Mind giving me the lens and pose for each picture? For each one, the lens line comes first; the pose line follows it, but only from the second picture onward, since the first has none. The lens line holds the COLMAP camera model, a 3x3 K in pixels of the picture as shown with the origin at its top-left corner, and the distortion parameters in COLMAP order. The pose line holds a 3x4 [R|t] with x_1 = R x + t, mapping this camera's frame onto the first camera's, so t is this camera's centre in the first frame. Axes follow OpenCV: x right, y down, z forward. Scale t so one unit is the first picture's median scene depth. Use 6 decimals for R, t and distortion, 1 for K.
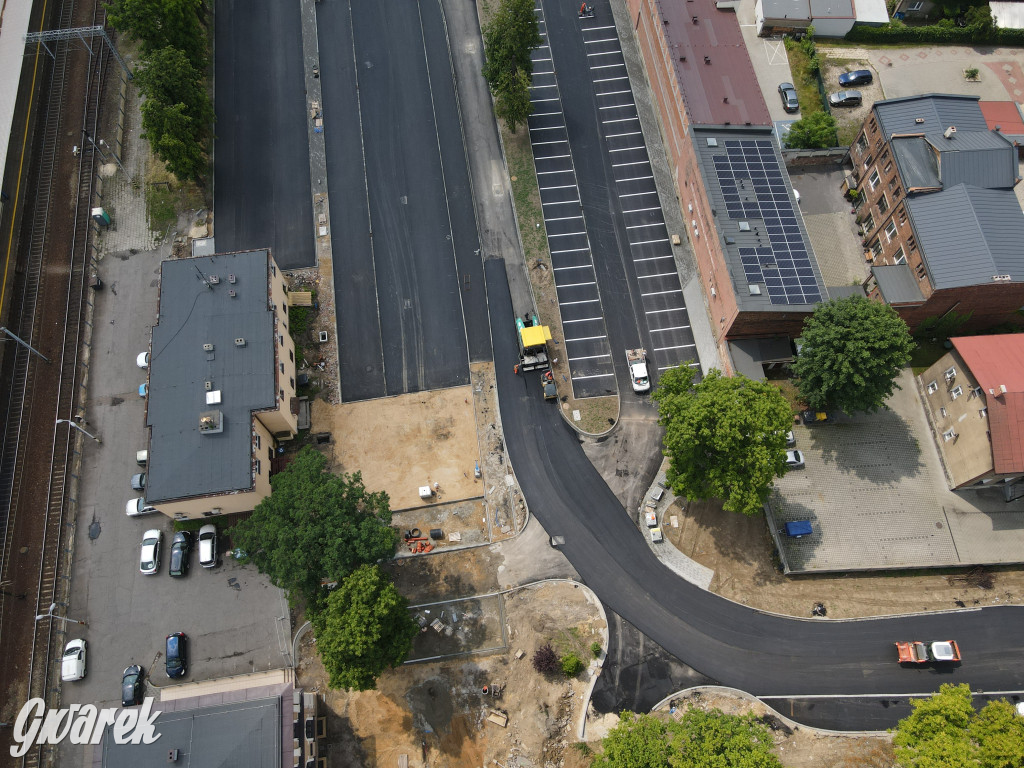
lens RADIAL K [[748.9, 0, 511.2], [0, 748.9, 380.6], [0, 0, 1]] dist [-0.000358, 0.031031]
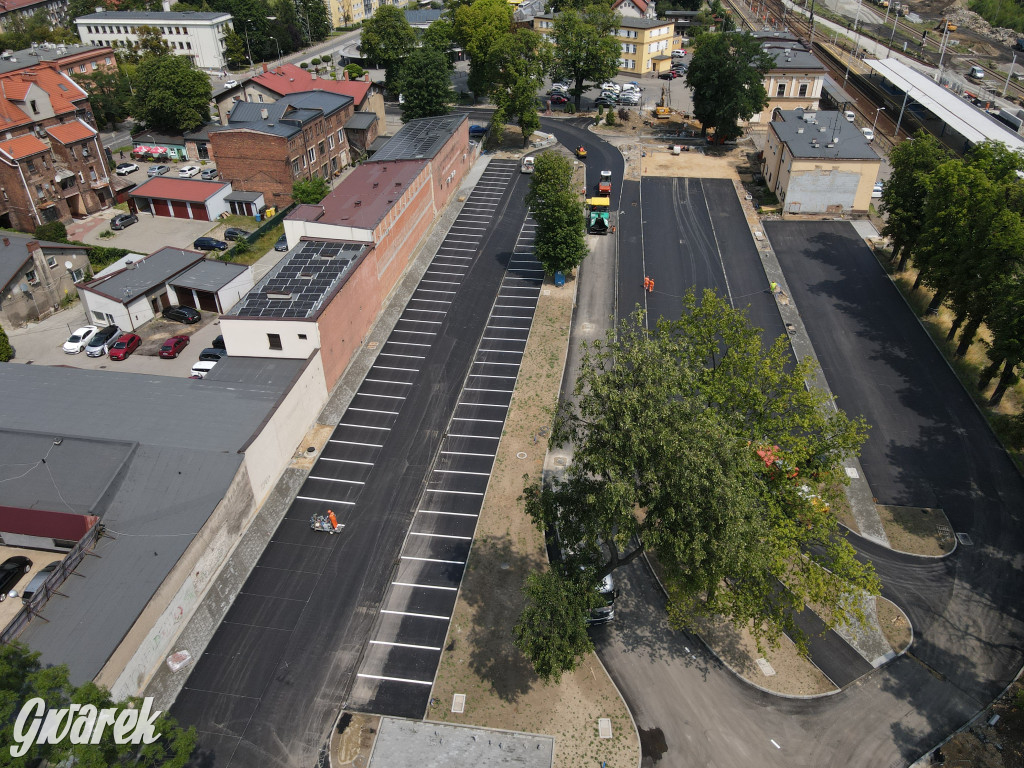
lens RADIAL K [[748.9, 0, 511.2], [0, 748.9, 380.6], [0, 0, 1]] dist [-0.000358, 0.031031]
pose [[-0.961468, -0.137931, 0.237810, -0.220812], [0.257442, -0.148243, 0.954855, -1.575458], [-0.096450, 0.979285, 0.178040, 1.200039]]
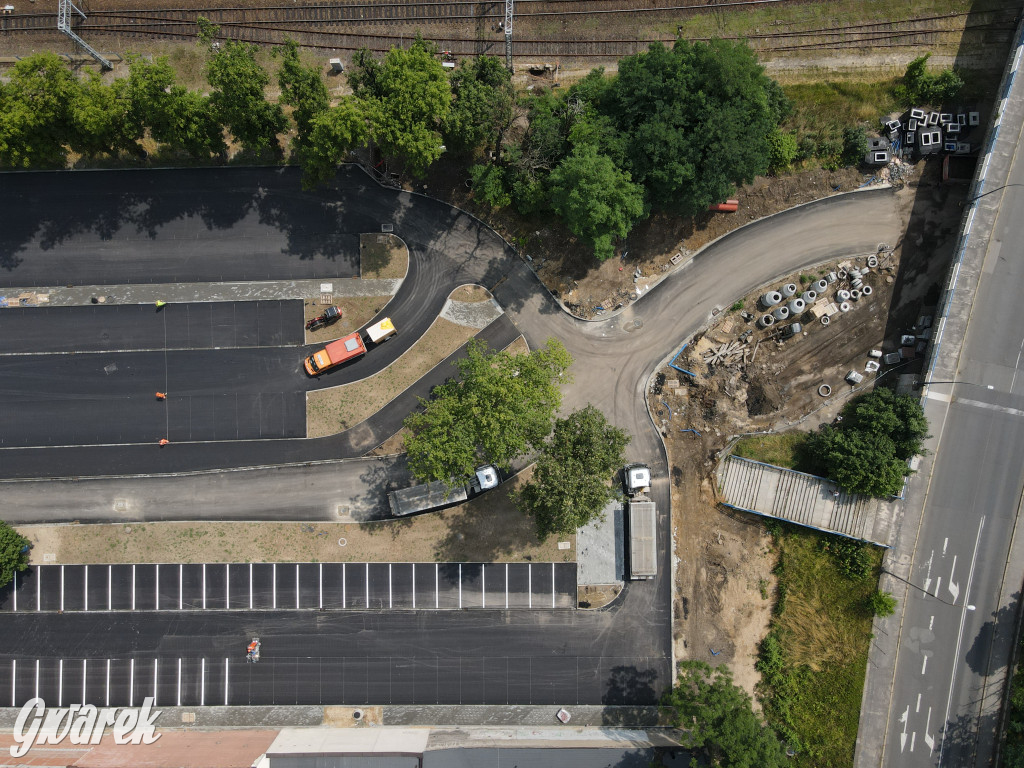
lens RADIAL K [[748.9, 0, 511.2], [0, 748.9, 380.6], [0, 0, 1]] dist [-0.000358, 0.031031]
pose [[-0.120084, 0.992615, -0.017178, -0.274430], [-0.907504, -0.102739, 0.407286, -1.414626], [0.402514, 0.064497, 0.913139, 0.603008]]
